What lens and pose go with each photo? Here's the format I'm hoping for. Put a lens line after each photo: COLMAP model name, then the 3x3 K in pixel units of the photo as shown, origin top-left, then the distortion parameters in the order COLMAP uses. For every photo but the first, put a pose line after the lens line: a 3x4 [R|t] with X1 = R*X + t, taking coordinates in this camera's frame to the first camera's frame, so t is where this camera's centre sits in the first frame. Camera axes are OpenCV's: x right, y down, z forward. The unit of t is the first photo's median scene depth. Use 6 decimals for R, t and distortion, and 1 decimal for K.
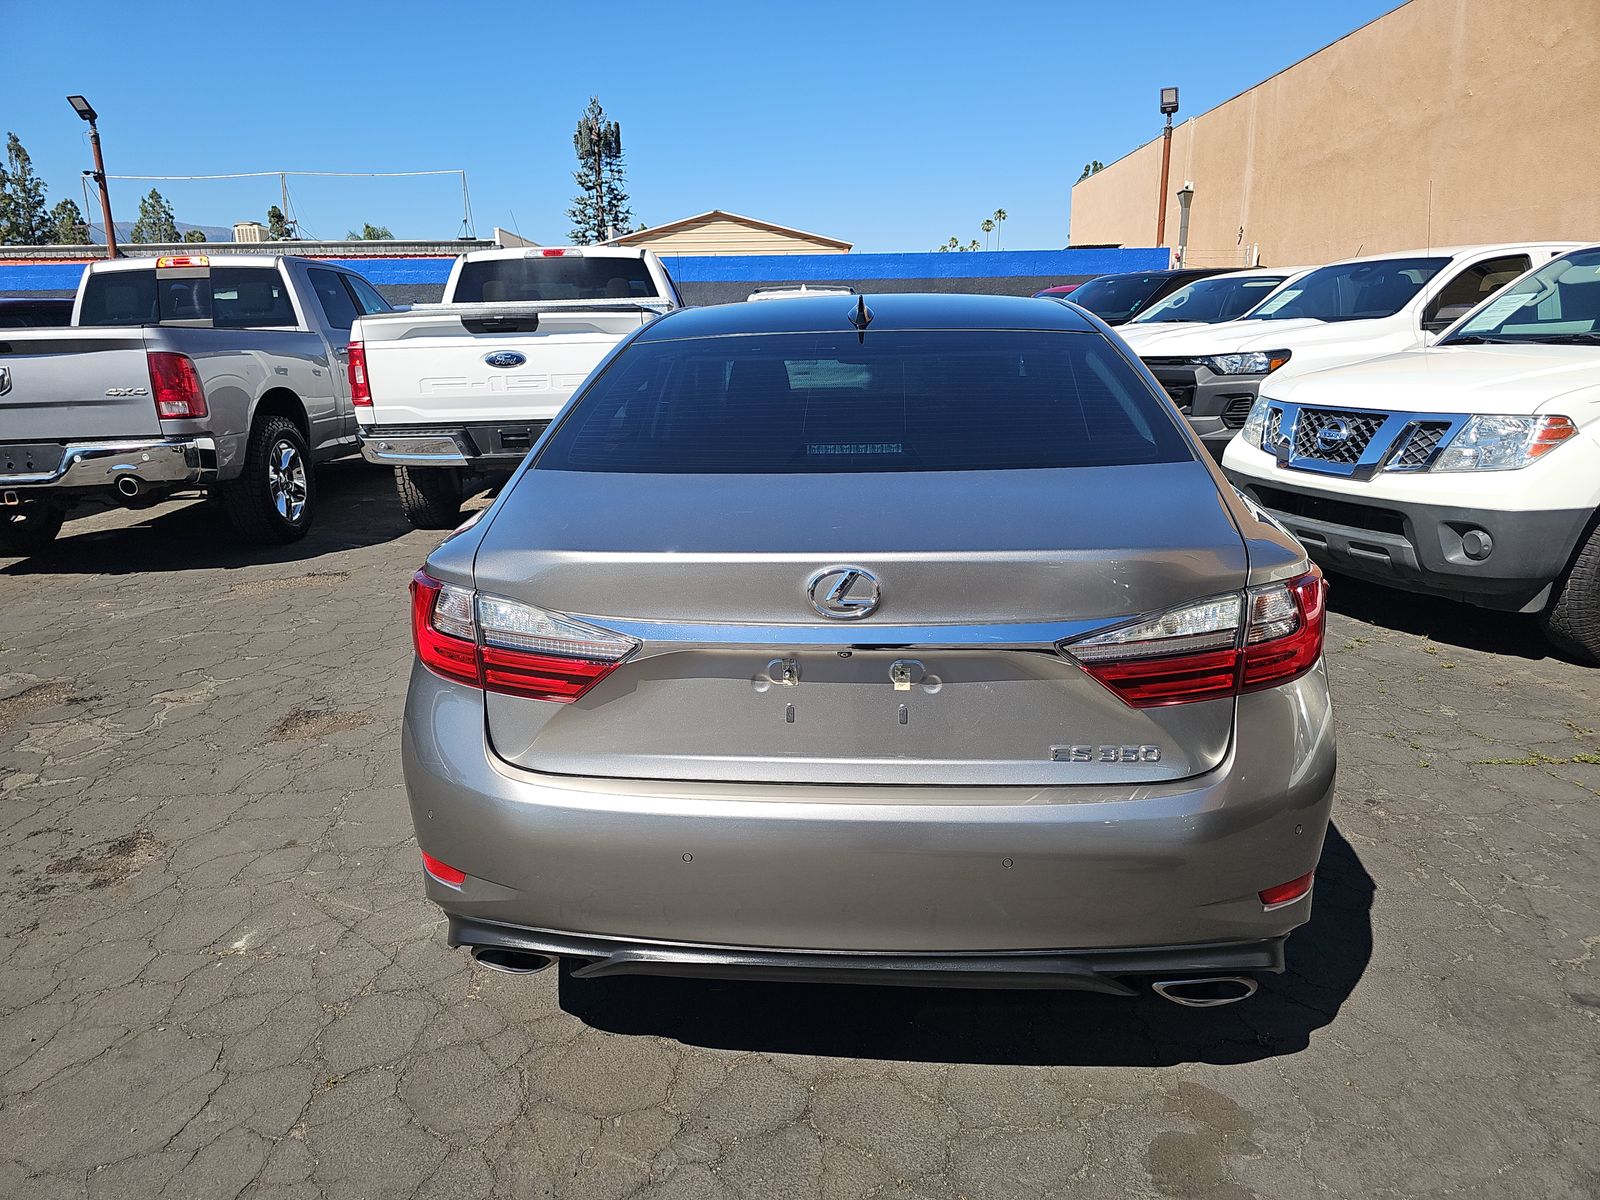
lens RADIAL K [[1060.6, 0, 803.5], [0, 1060.6, 610.4], [0, 0, 1]] dist [0.025150, -0.029367]
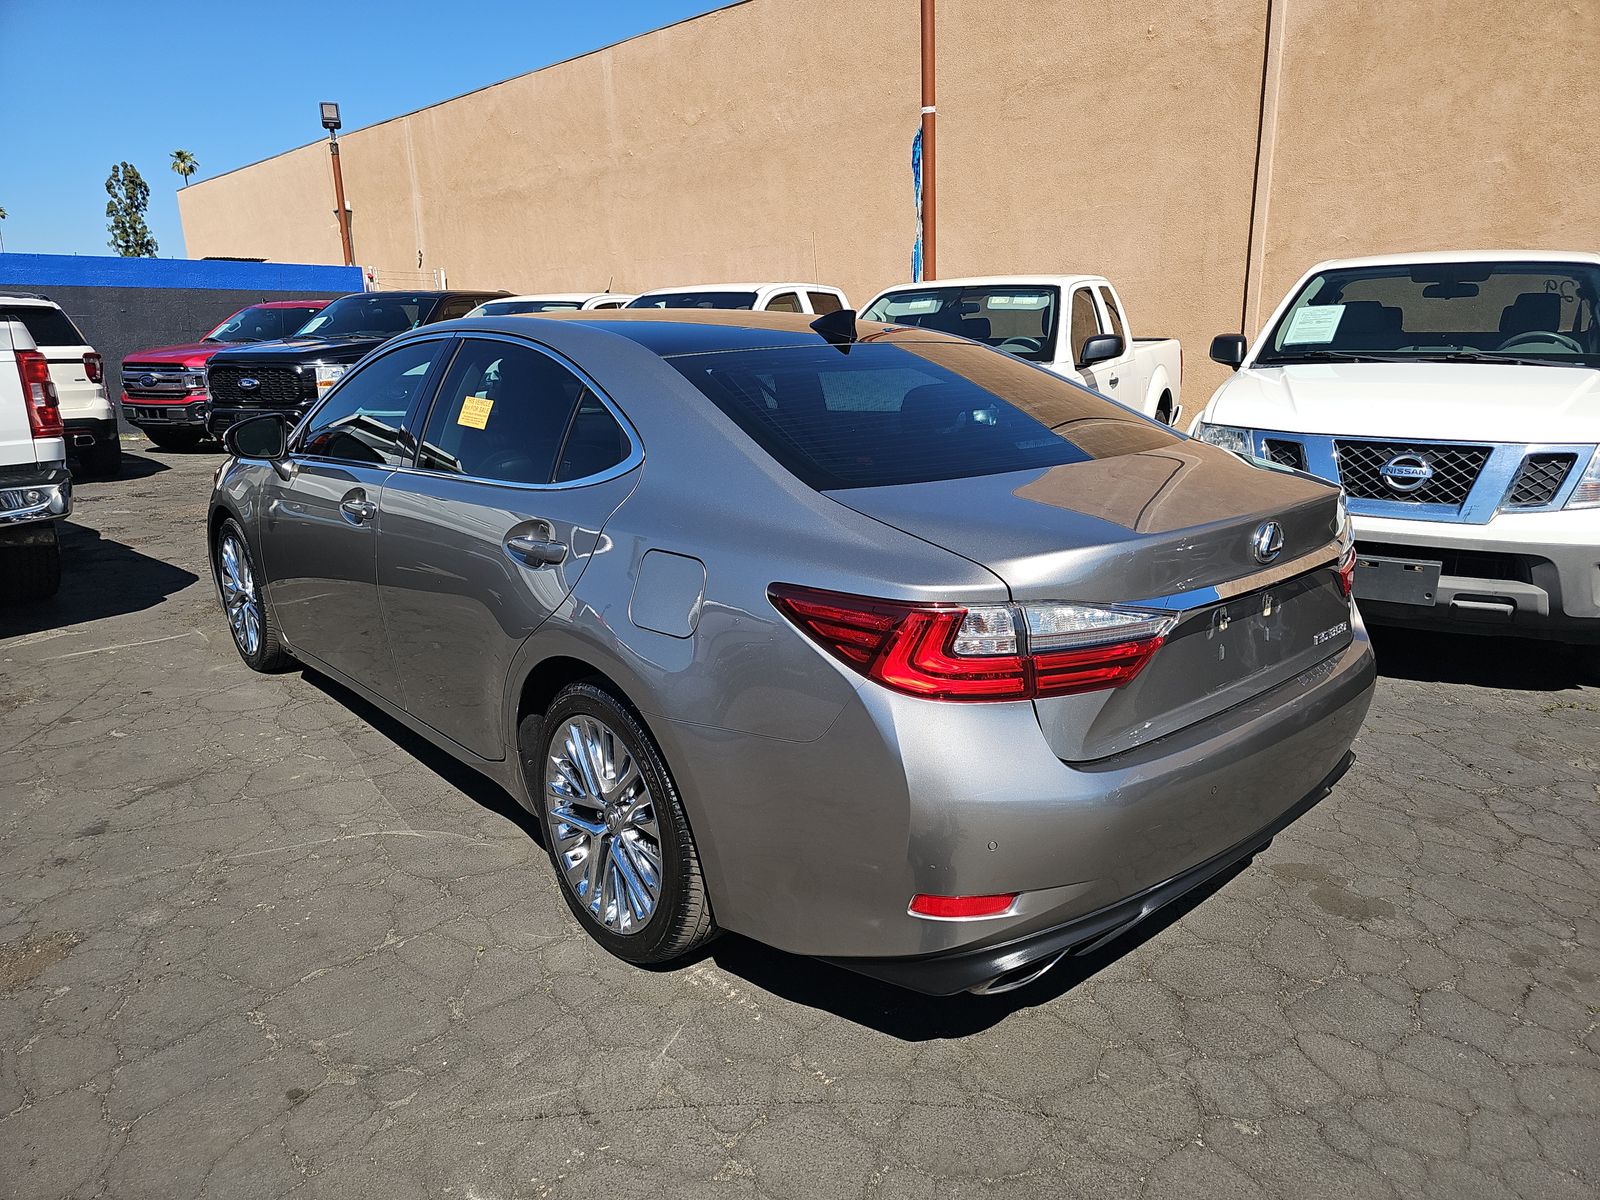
lens RADIAL K [[1060.6, 0, 803.5], [0, 1060.6, 610.4], [0, 0, 1]] dist [0.025150, -0.029367]
pose [[0.688843, -0.170034, 0.704687, -0.359989], [0.183578, 0.981332, 0.057335, -0.032501], [-0.701281, 0.089870, 0.707198, 0.140303]]
